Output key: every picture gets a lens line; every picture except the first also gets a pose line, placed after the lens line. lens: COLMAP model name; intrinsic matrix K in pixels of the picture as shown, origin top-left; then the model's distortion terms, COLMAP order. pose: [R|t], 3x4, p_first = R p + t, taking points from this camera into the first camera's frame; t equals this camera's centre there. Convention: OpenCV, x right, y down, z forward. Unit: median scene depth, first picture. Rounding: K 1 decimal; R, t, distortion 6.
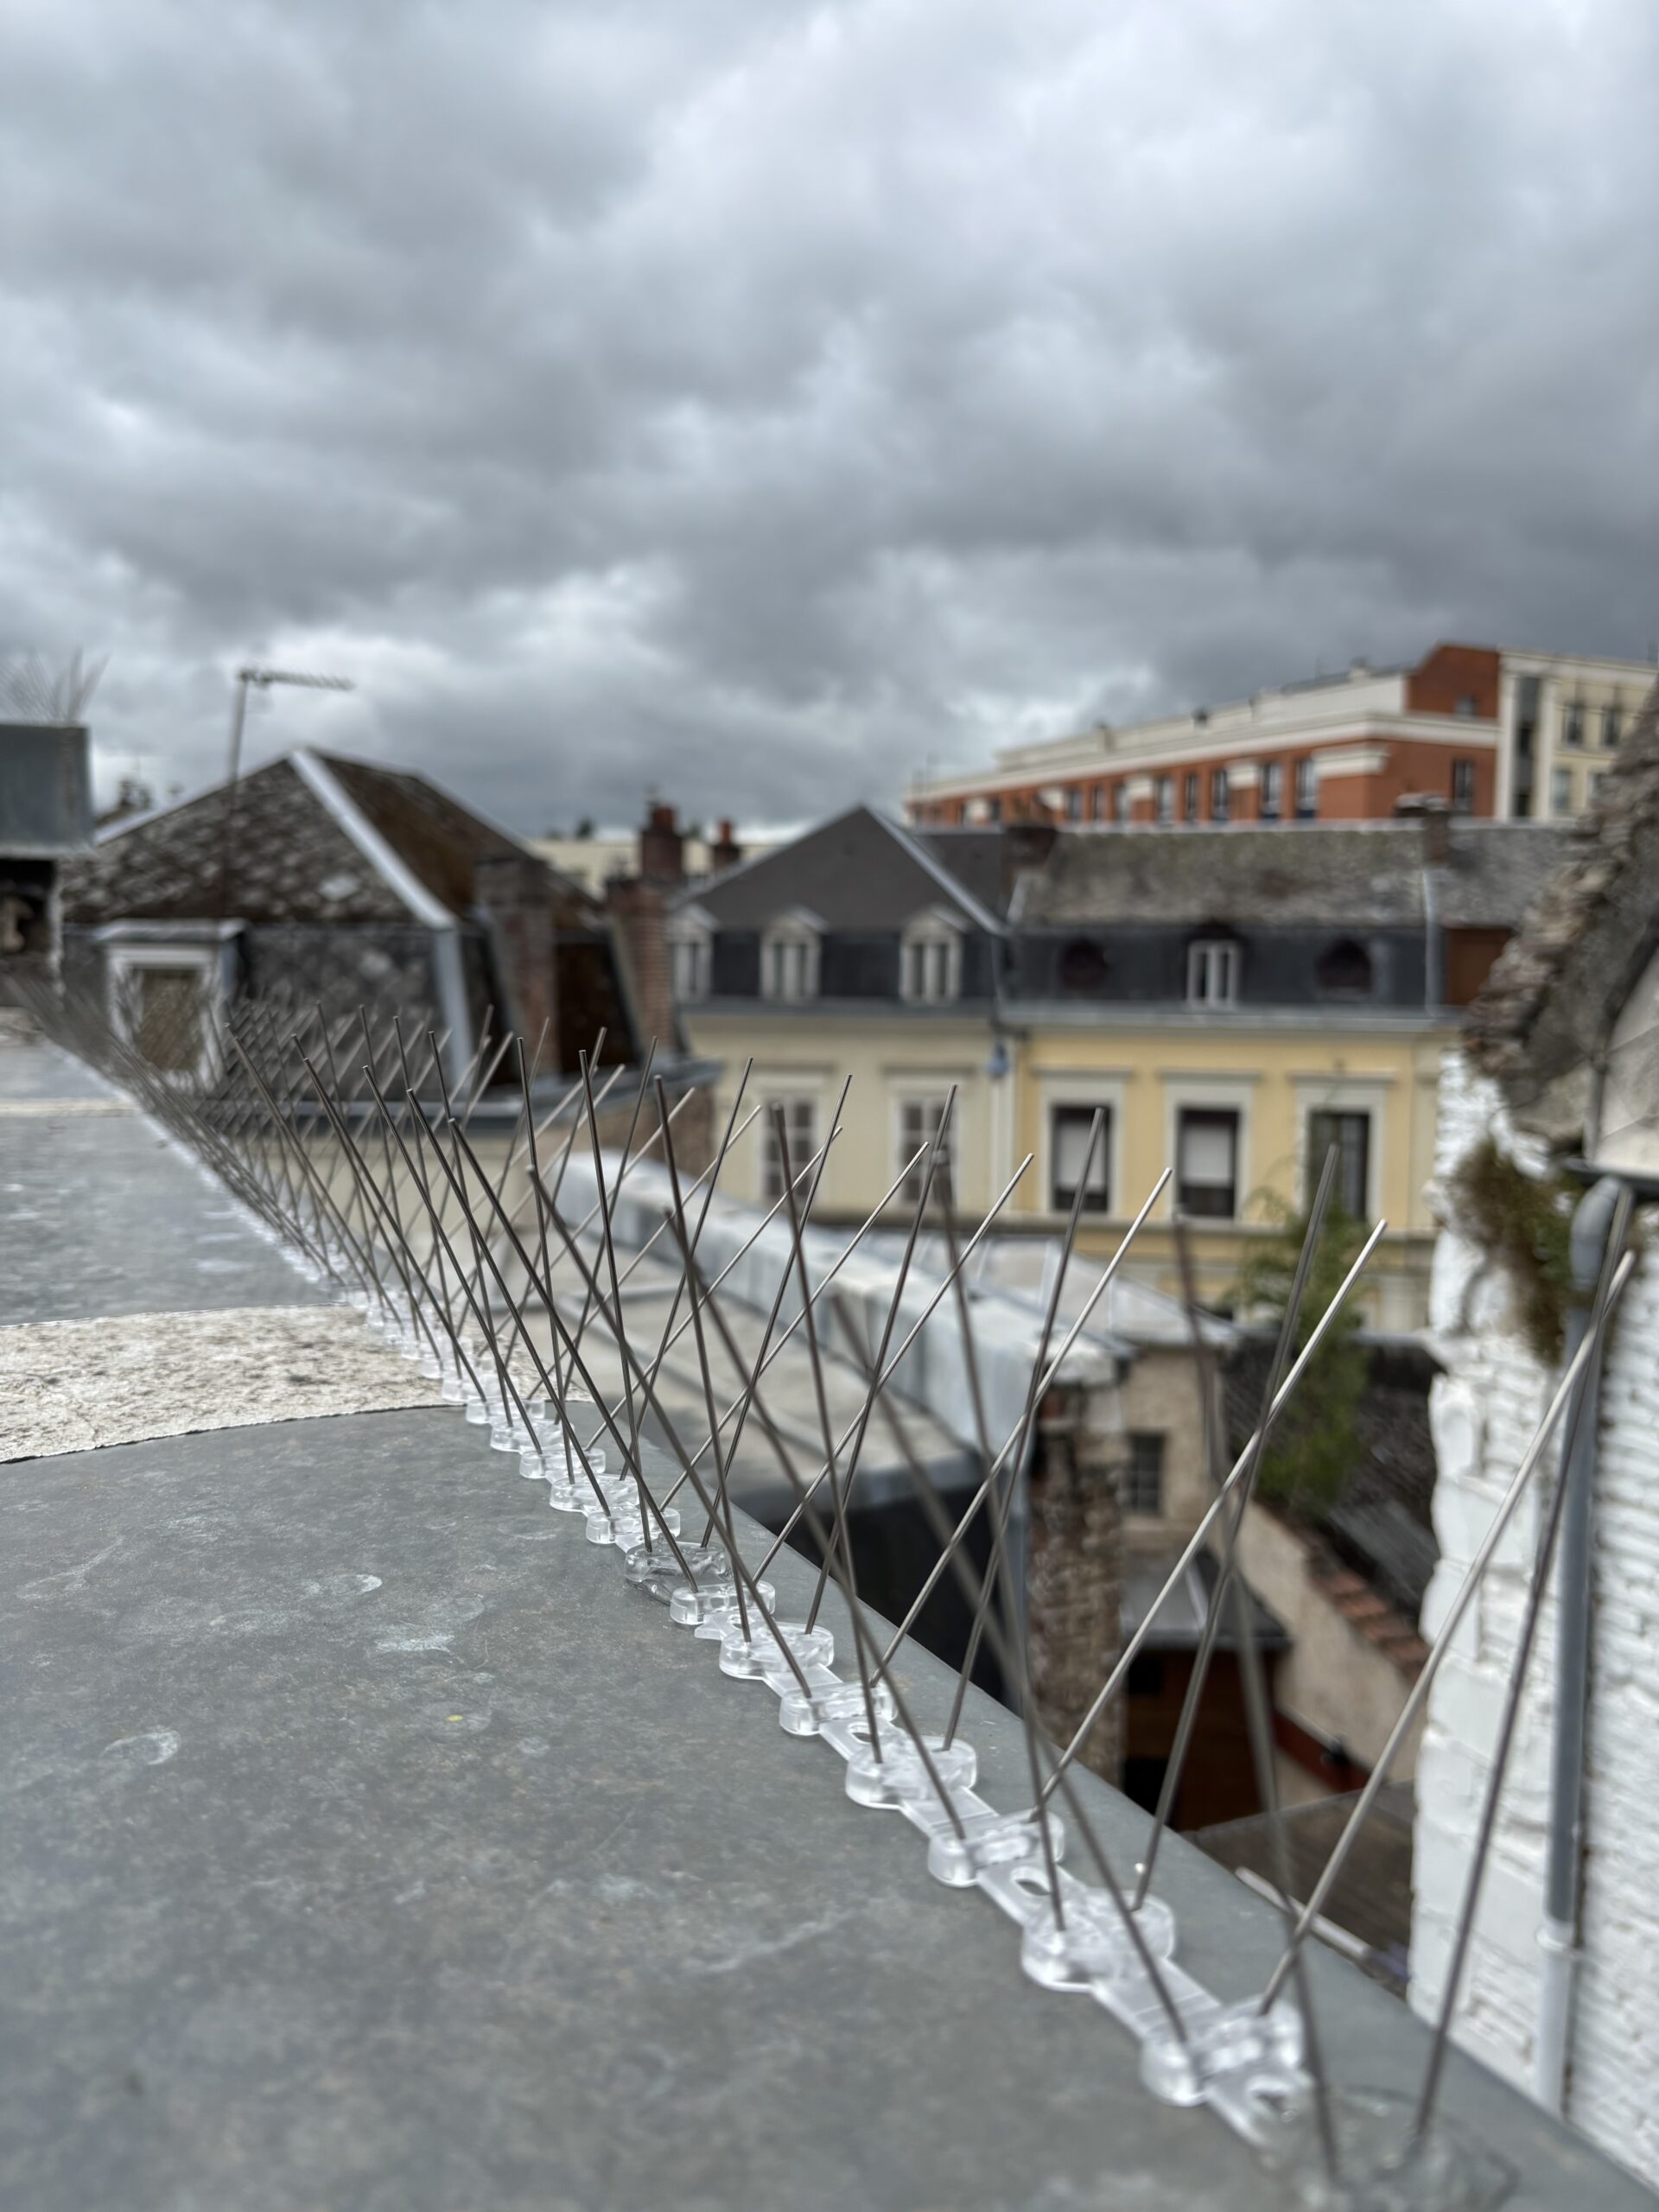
lens RADIAL K [[1663.7, 0, 829.5], [0, 1663.7, 1106.0], [0, 0, 1]] dist [-0.058241, 0.135901]
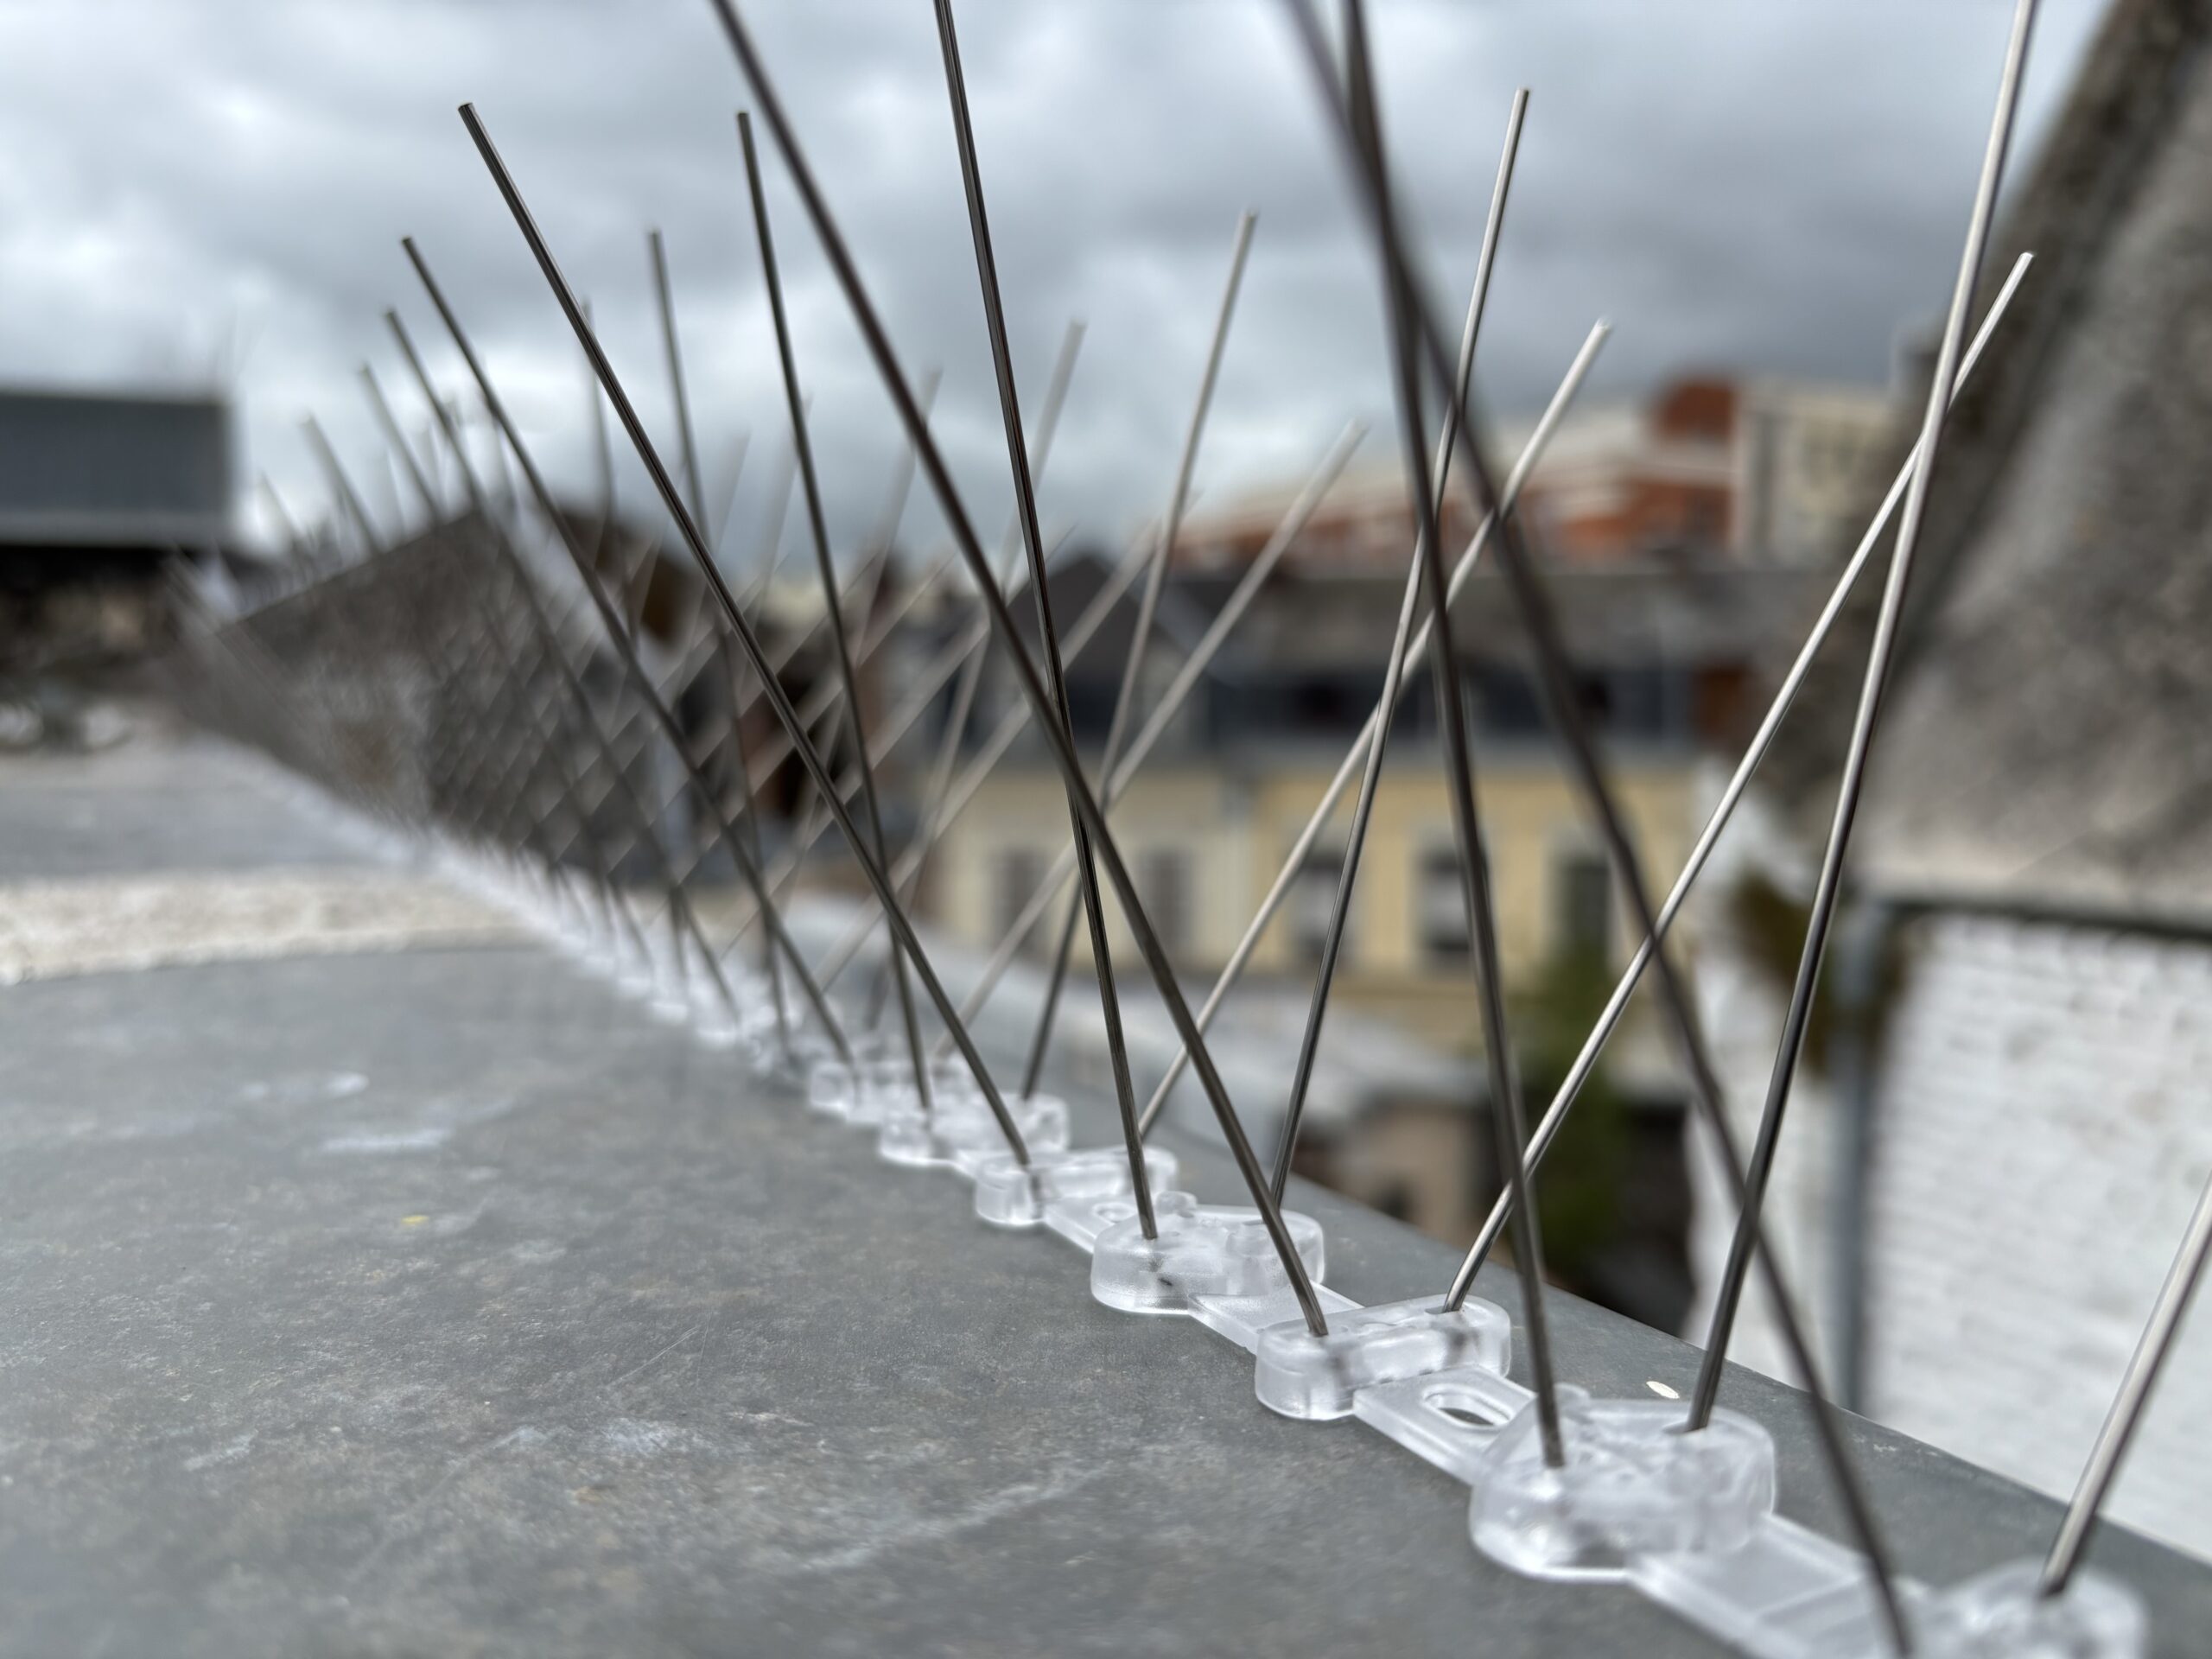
lens RADIAL K [[1695.5, 0, 1106.0], [0, 1695.5, 829.5], [0, 0, 1]] dist [-0.083163, 0.093425]
pose [[0.999520, -0.017063, 0.025861, 0.002851], [0.017950, 0.999245, -0.034449, 0.293755], [-0.025253, 0.034896, 0.999072, 0.461253]]
